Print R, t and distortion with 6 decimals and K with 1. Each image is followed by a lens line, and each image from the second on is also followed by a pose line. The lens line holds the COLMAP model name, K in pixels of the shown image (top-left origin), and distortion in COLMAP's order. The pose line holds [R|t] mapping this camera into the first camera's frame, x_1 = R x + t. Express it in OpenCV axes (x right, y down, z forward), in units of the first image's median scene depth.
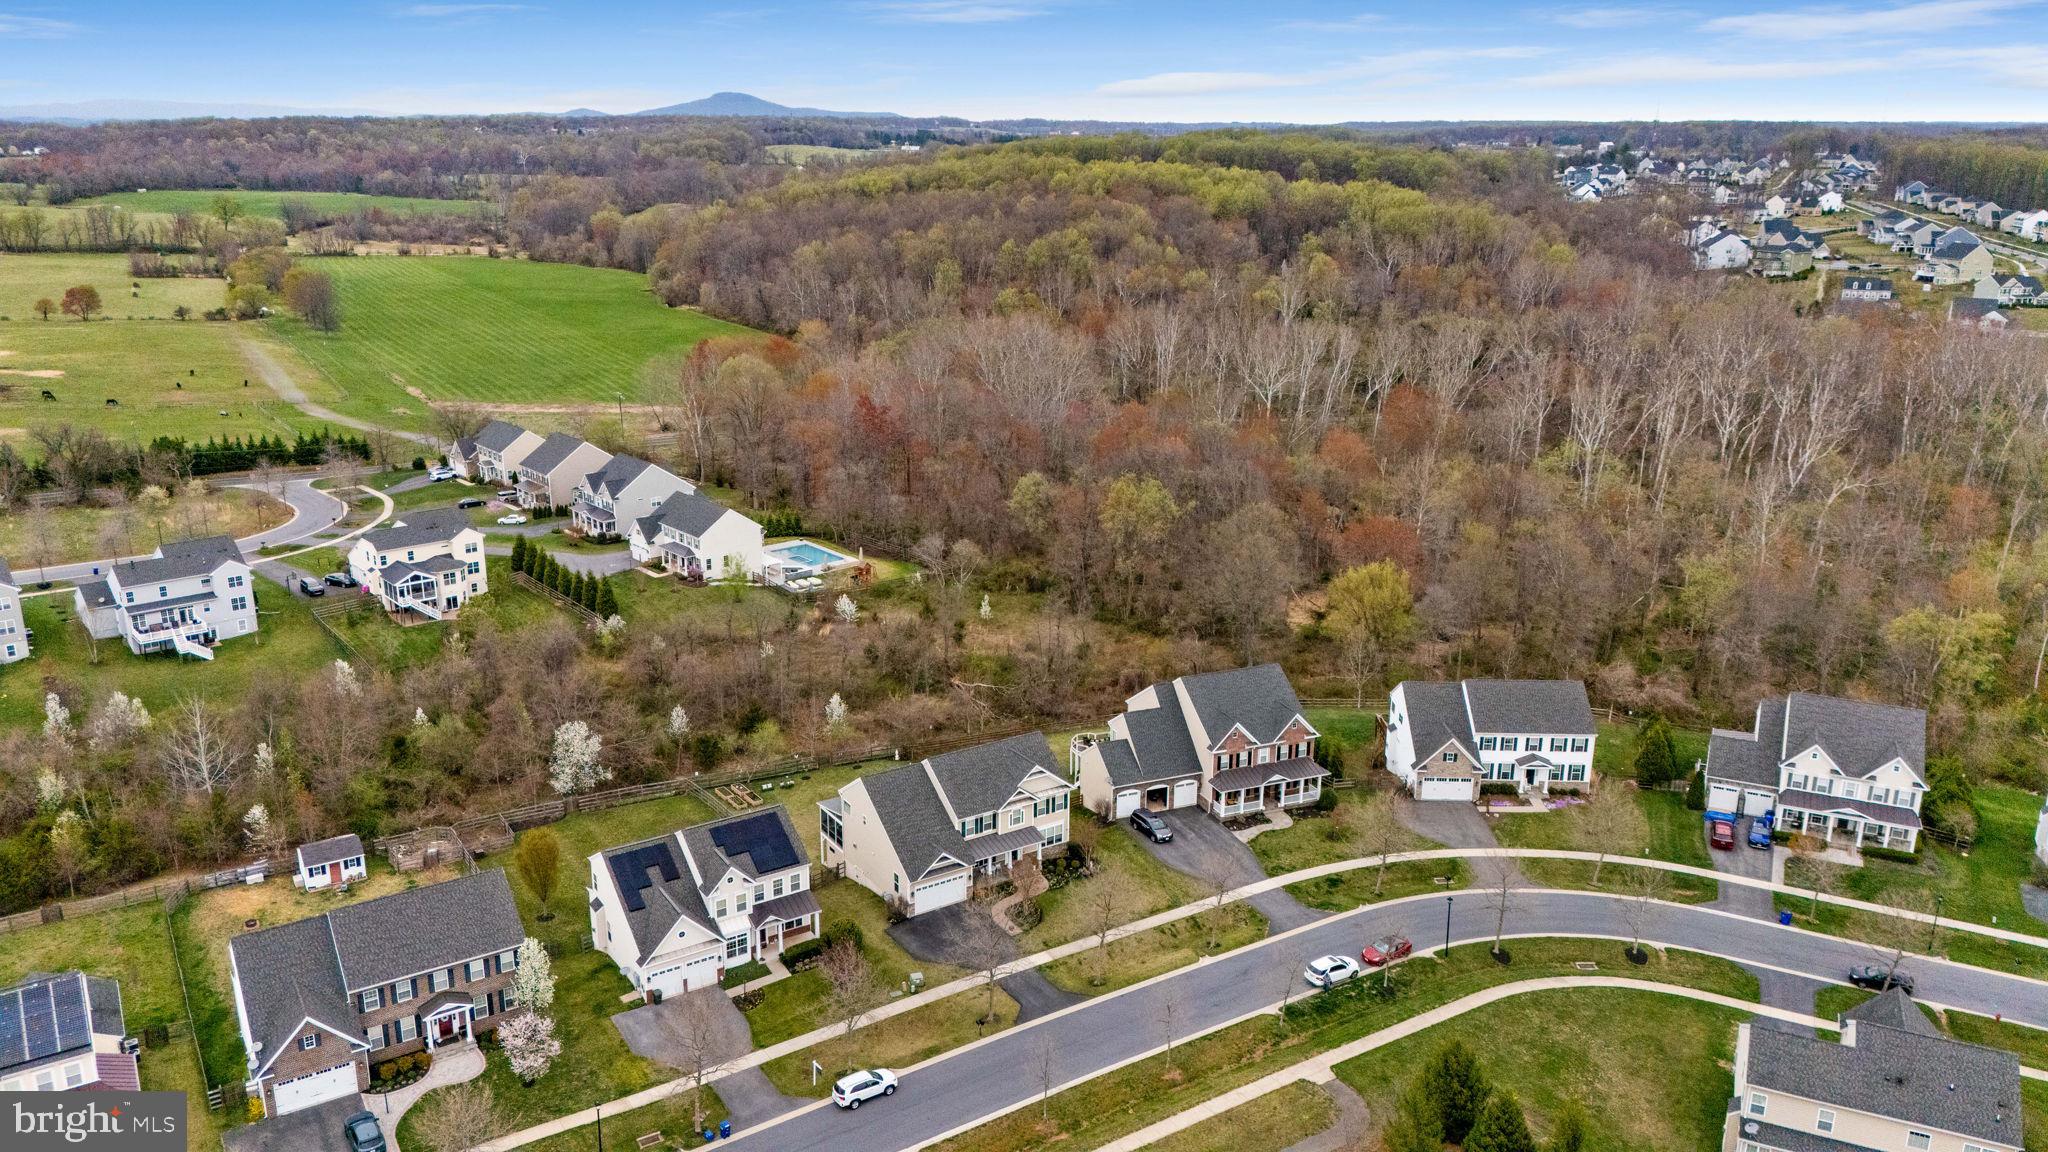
lens RADIAL K [[1534.7, 0, 1030.4], [0, 1534.7, 560.9], [0, 0, 1]] dist [0.088946, -0.109708]
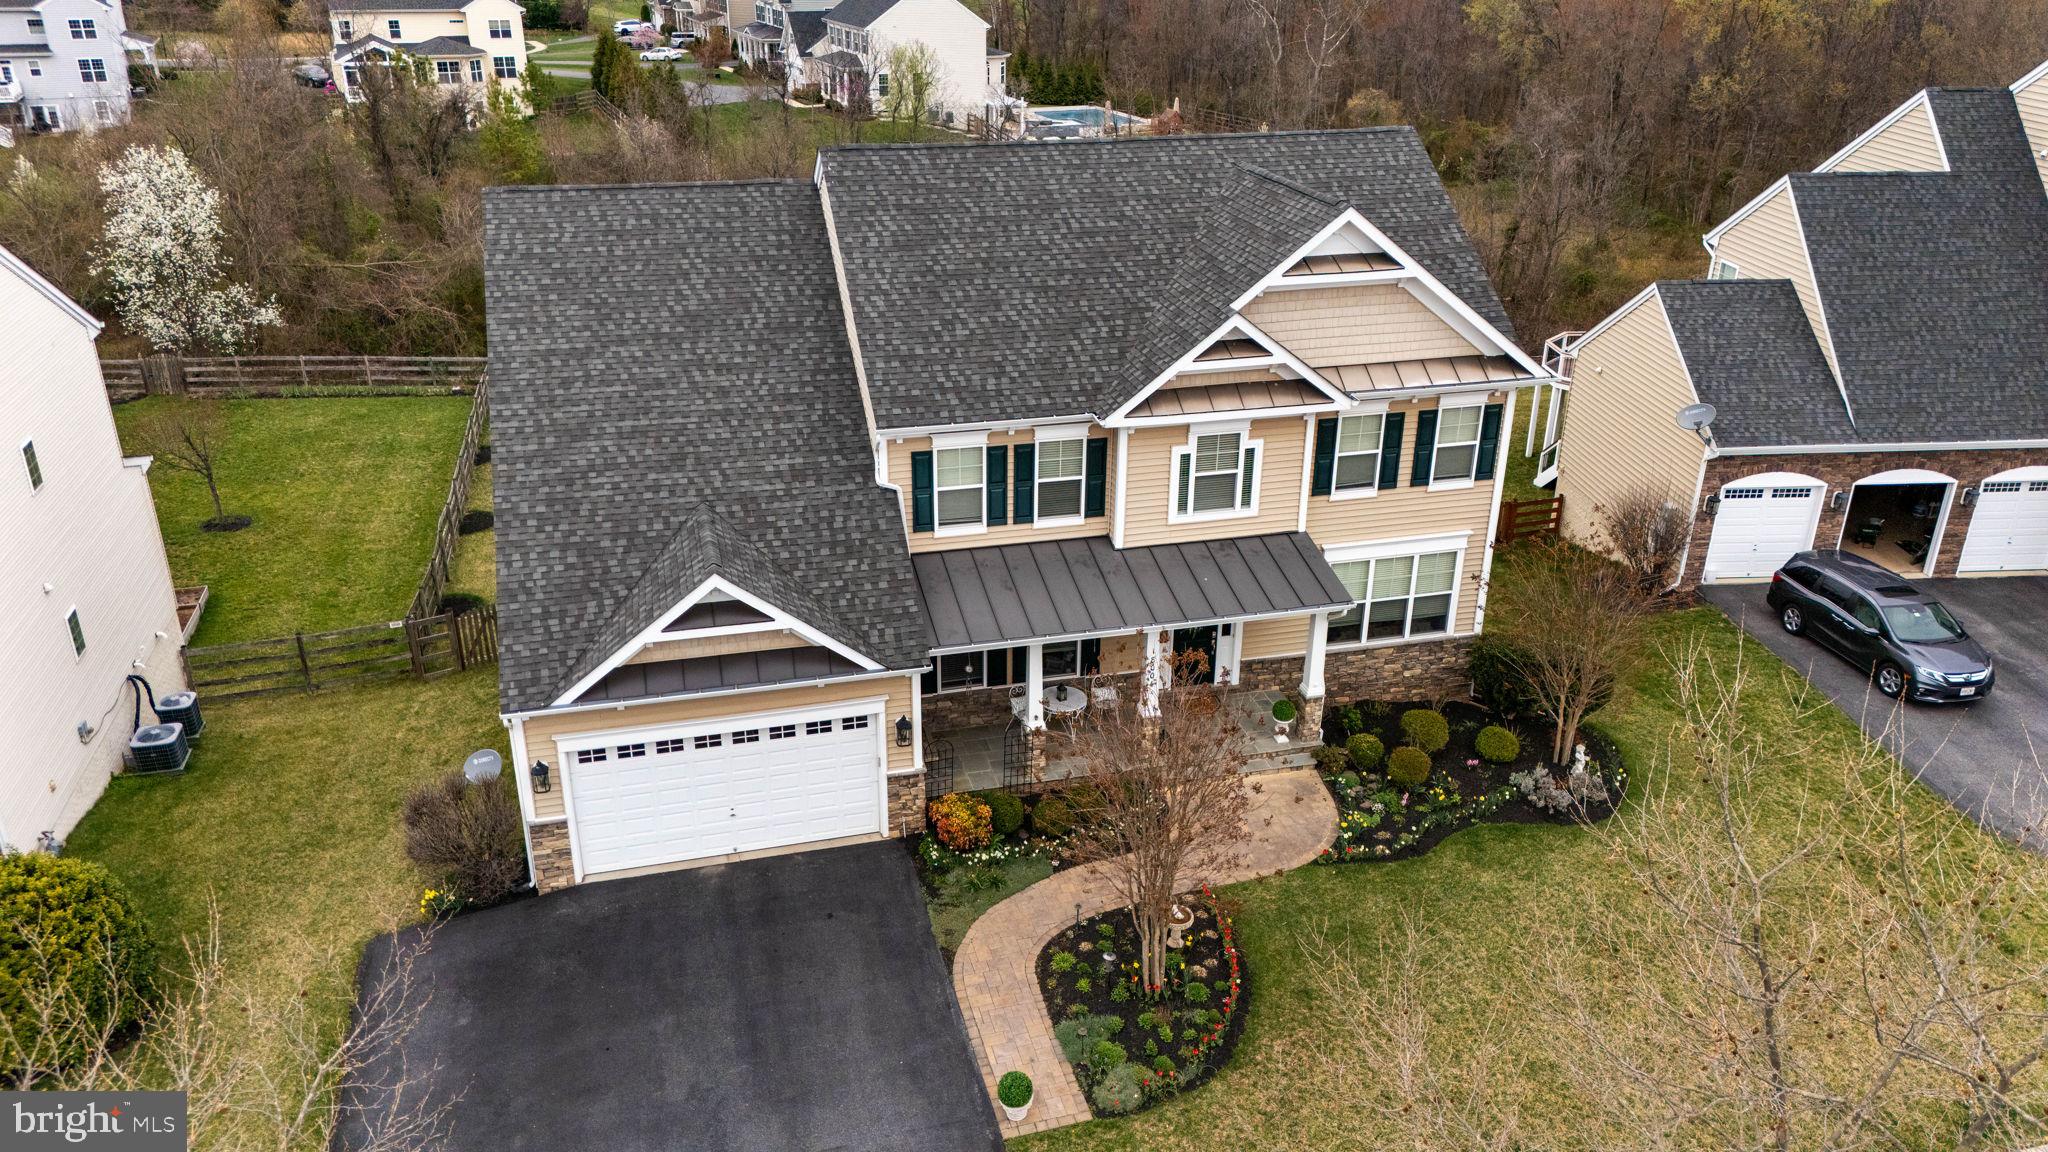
lens RADIAL K [[1534.7, 0, 1027.6], [0, 1534.7, 572.6], [0, 0, 1]] dist [0.088946, -0.109708]
pose [[0.952026, 0.124504, -0.279545, 0.024219], [-0.087431, 0.986080, 0.141426, 0.149197], [0.293262, -0.110201, 0.949659, 0.781216]]
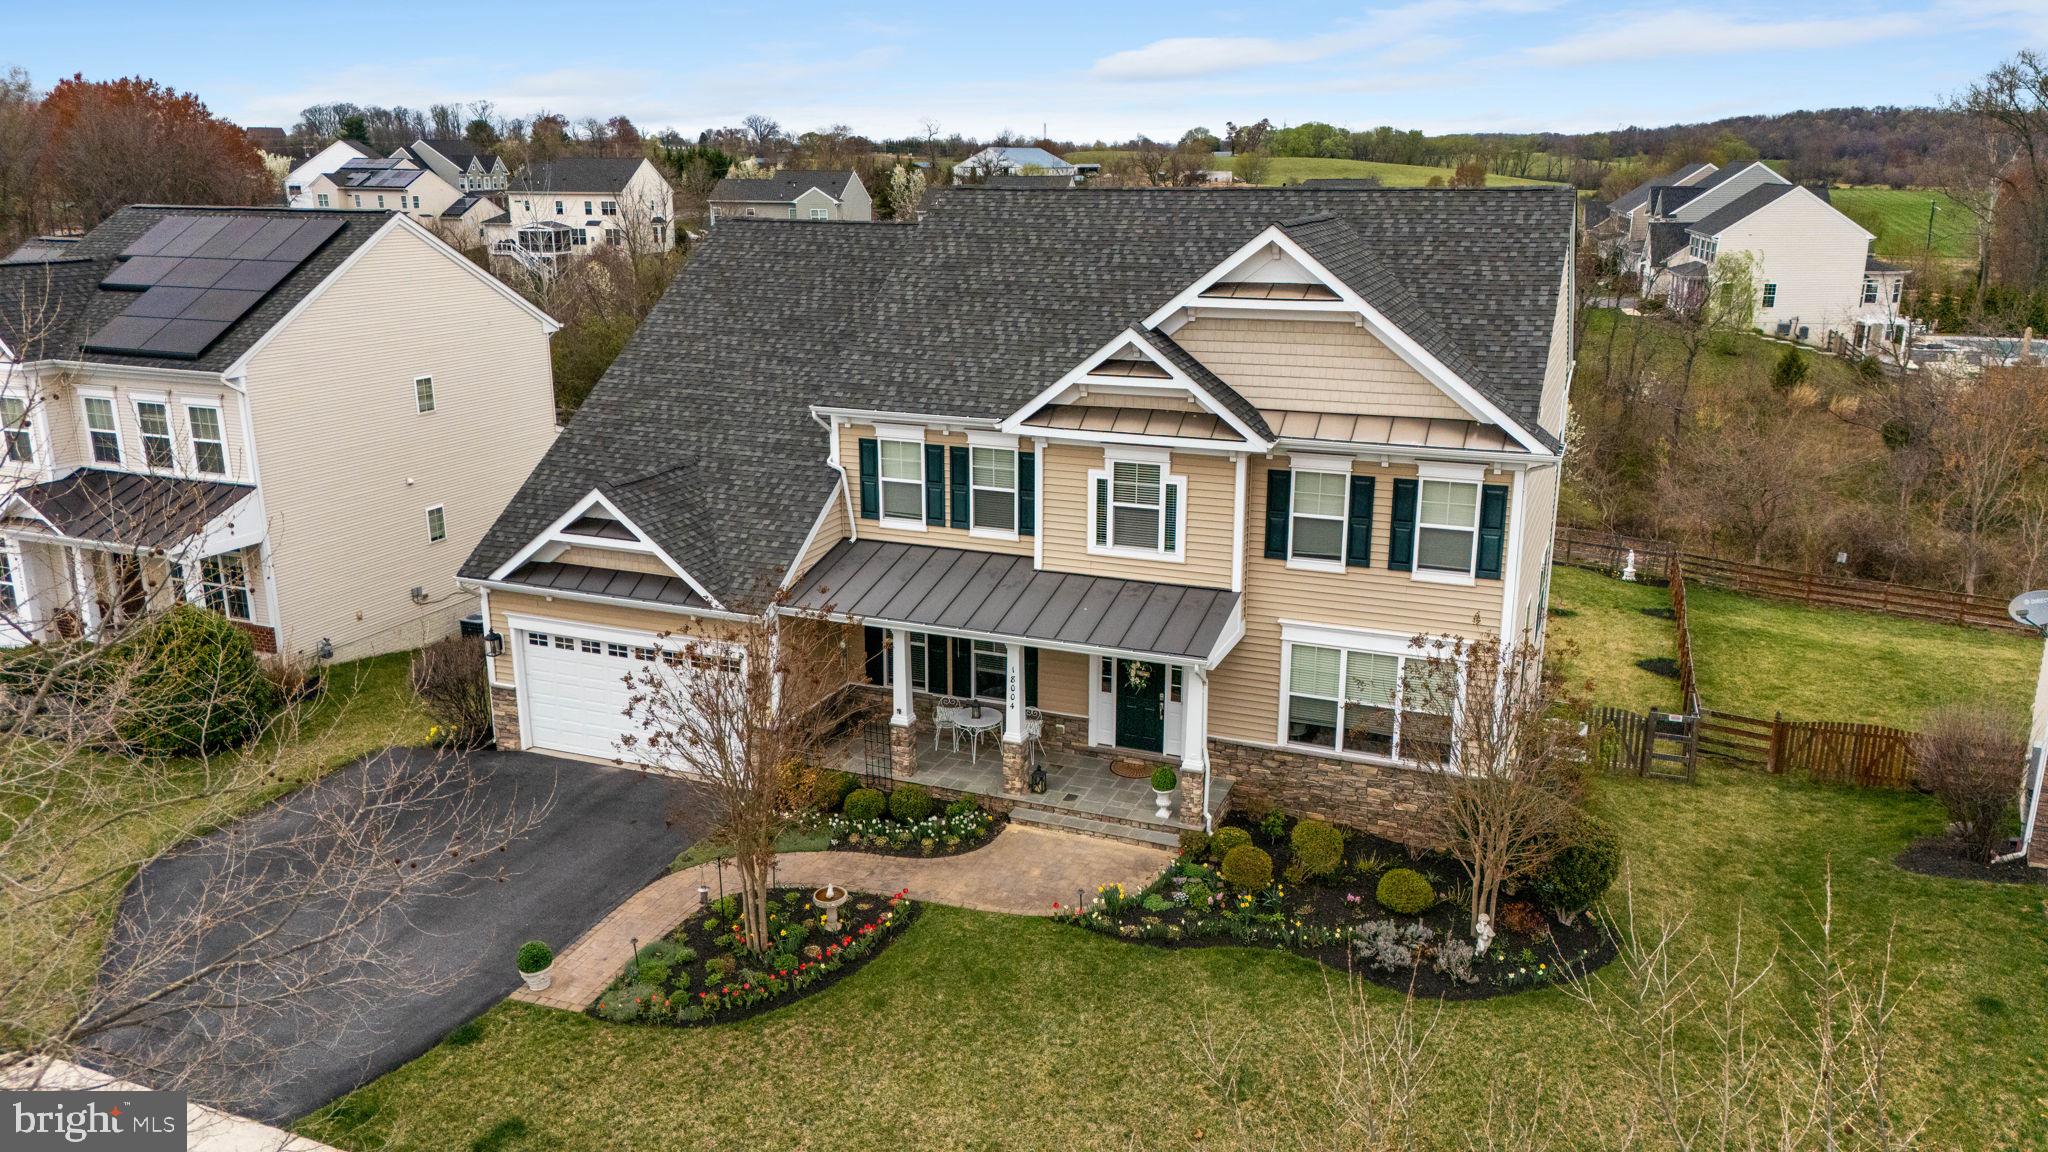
lens RADIAL K [[1534.7, 0, 1026.6], [0, 1534.7, 578.6], [0, 0, 1]] dist [0.088946, -0.109708]
pose [[0.567076, 0.210865, -0.796217, 0.129349], [-0.225567, 0.969477, 0.096098, 0.155917], [0.792177, 0.125105, 0.597331, 0.855892]]
